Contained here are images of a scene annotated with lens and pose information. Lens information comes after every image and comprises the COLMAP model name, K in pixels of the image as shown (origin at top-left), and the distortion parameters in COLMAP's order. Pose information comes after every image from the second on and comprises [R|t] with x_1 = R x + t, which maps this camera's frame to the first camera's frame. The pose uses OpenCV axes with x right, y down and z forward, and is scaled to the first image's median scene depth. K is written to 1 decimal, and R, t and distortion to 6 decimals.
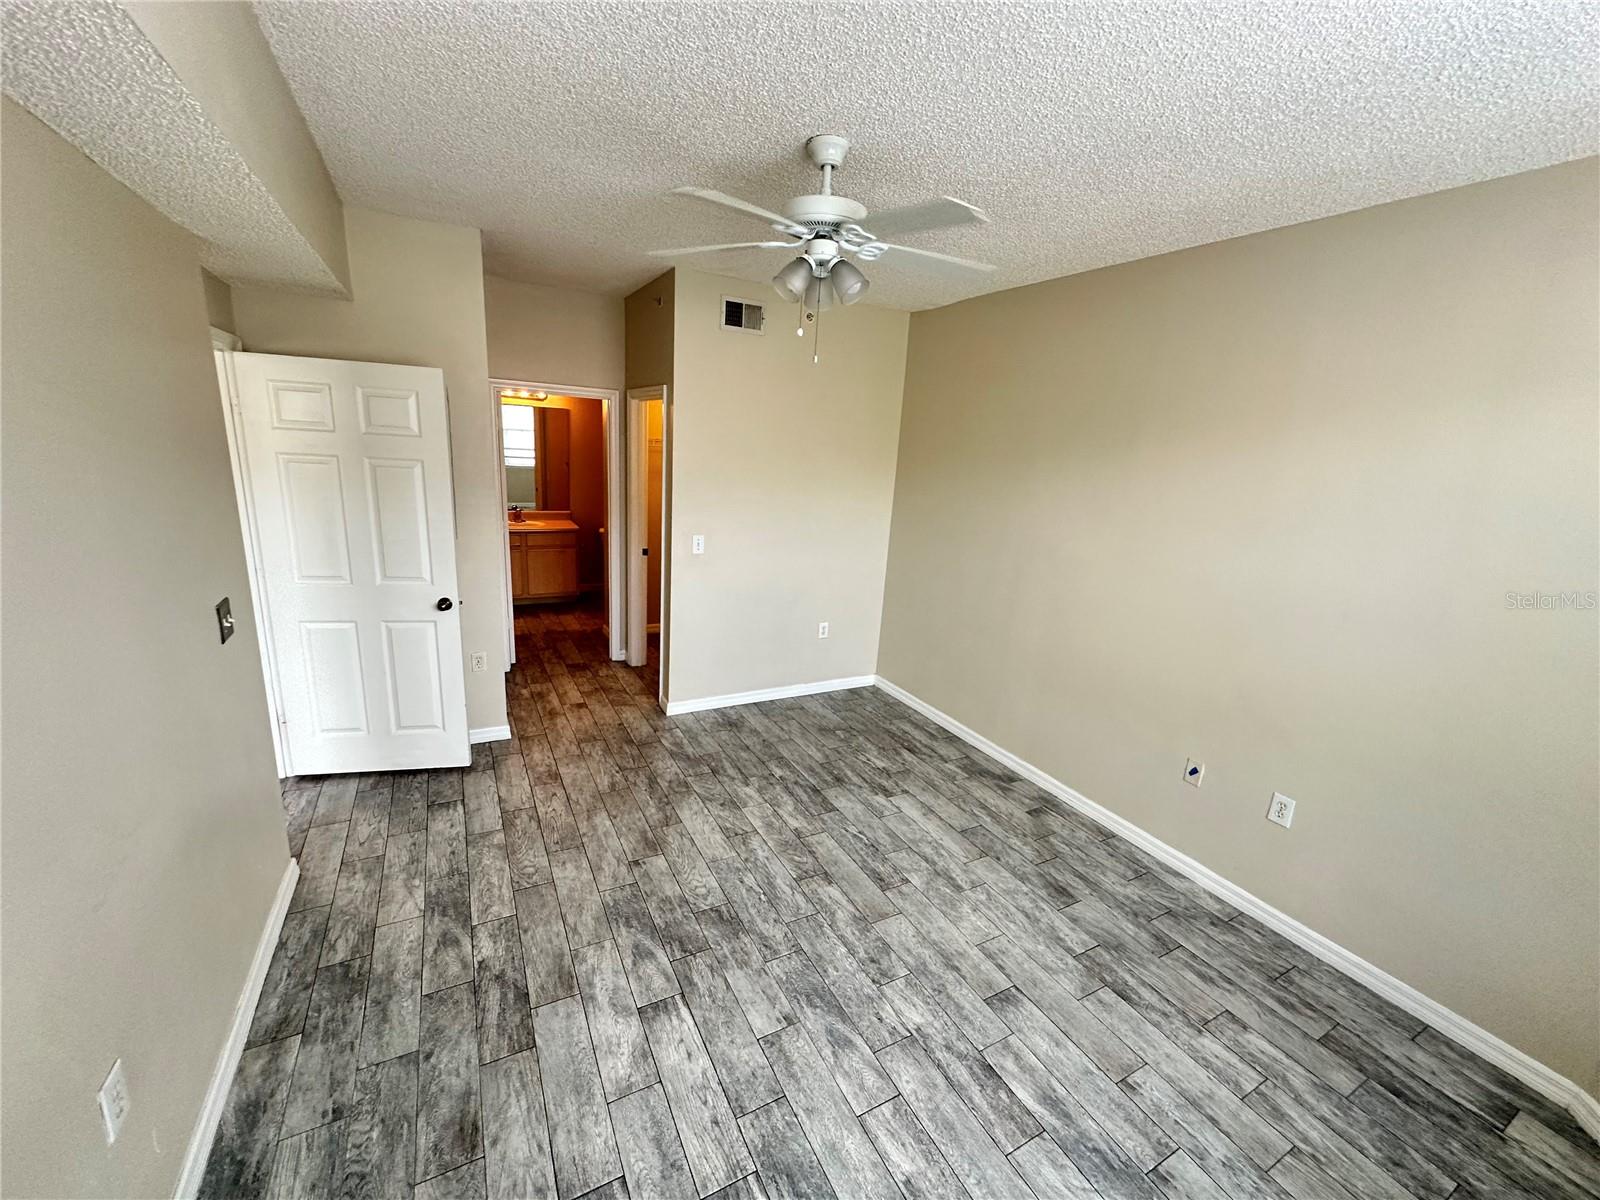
lens RADIAL K [[639.8, 0, 801.3], [0, 639.8, 602.4], [0, 0, 1]] dist [-0.002175, 0.000353]
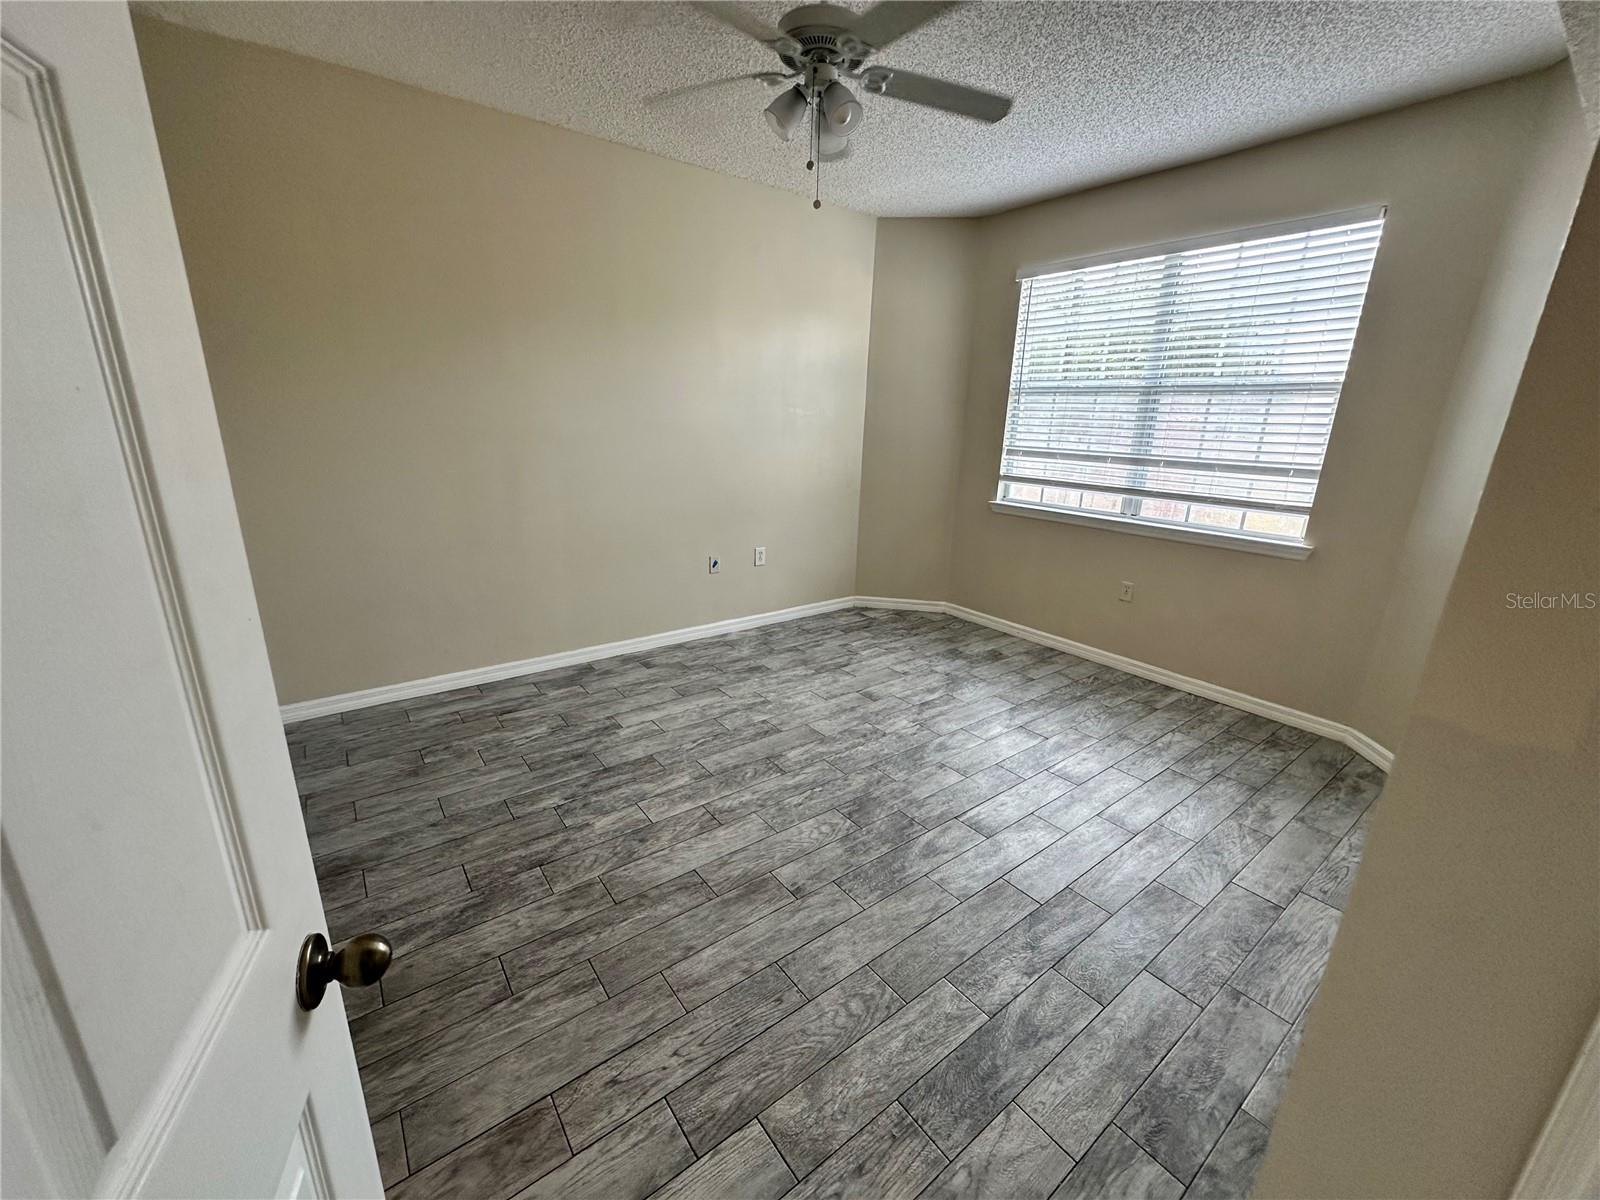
lens RADIAL K [[639.8, 0, 801.3], [0, 639.8, 602.4], [0, 0, 1]] dist [-0.002175, 0.000353]
pose [[-0.151814, -0.343777, 0.926698, -0.847317], [0.203252, 0.906671, 0.369644, -0.162930], [-0.967285, 0.244471, -0.067772, 0.997670]]
